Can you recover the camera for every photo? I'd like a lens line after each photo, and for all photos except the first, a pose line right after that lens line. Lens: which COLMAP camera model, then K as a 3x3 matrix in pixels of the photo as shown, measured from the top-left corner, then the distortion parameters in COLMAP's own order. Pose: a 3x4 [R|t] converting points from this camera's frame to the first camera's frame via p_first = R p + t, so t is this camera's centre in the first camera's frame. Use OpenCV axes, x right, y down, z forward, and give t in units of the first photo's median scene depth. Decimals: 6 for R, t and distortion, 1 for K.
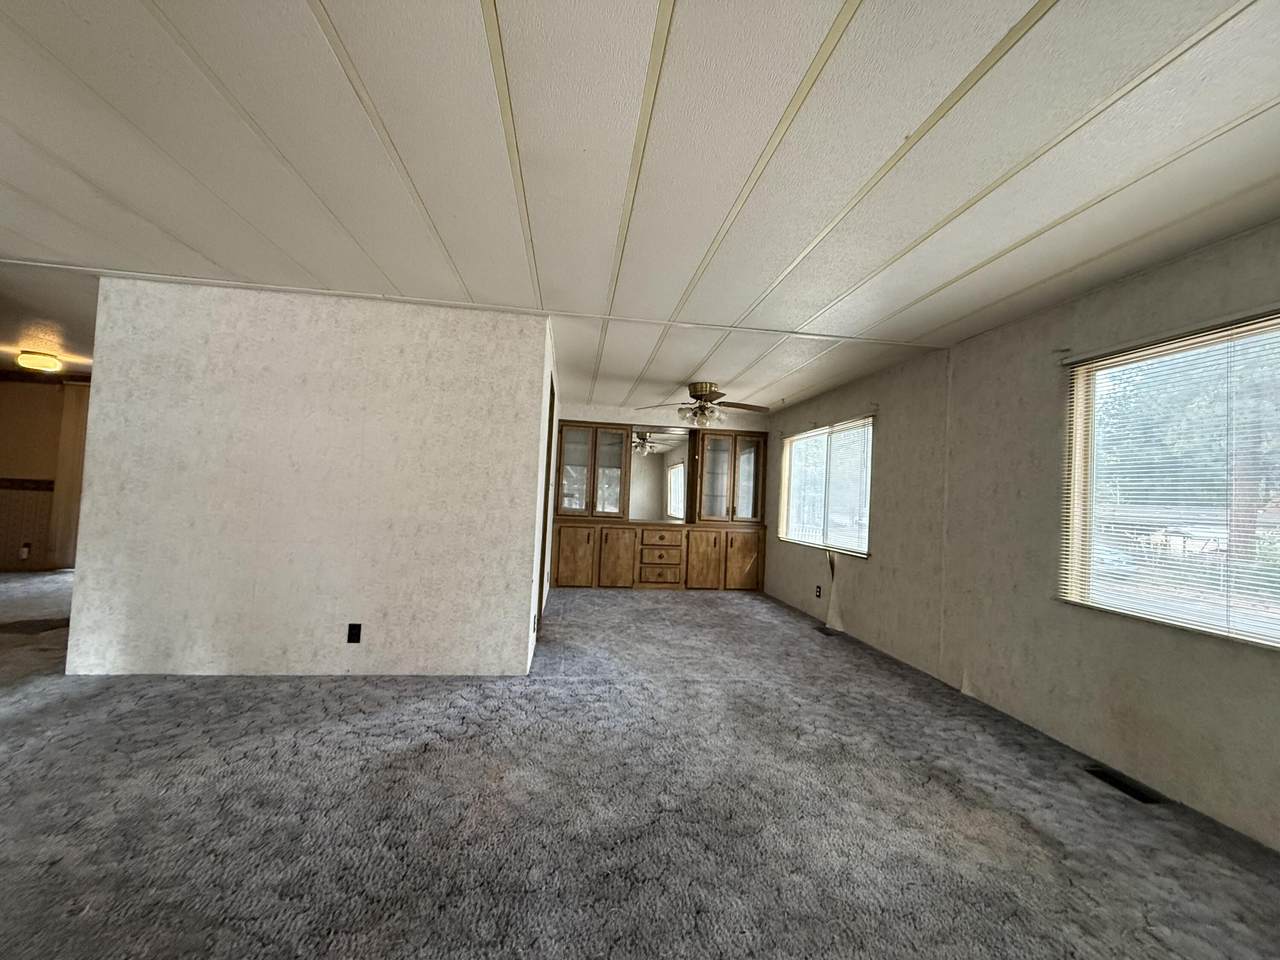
lens RADIAL K [[510.0, 0, 634.8], [0, 510.0, 480.6], [0, 0, 1]] dist [0.002109, -0.000403]
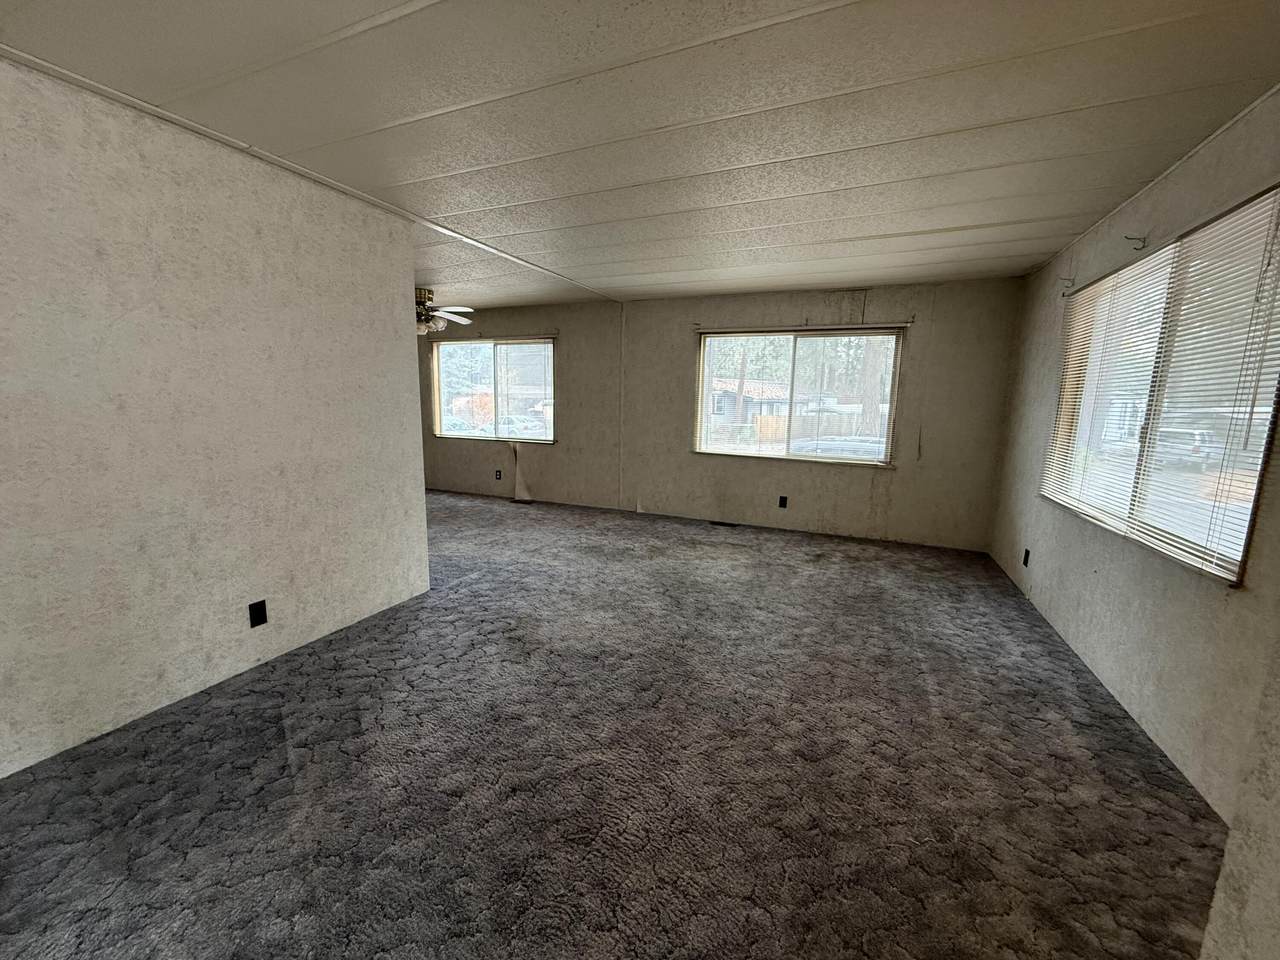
lens RADIAL K [[510.0, 0, 636.6], [0, 510.0, 479.0], [0, 0, 1]] dist [0.002109, -0.000403]
pose [[0.510089, -0.172696, 0.842606, -0.943603], [-0.022142, 0.976675, 0.213578, -0.086113], [-0.859837, -0.127601, 0.494368, 0.156003]]
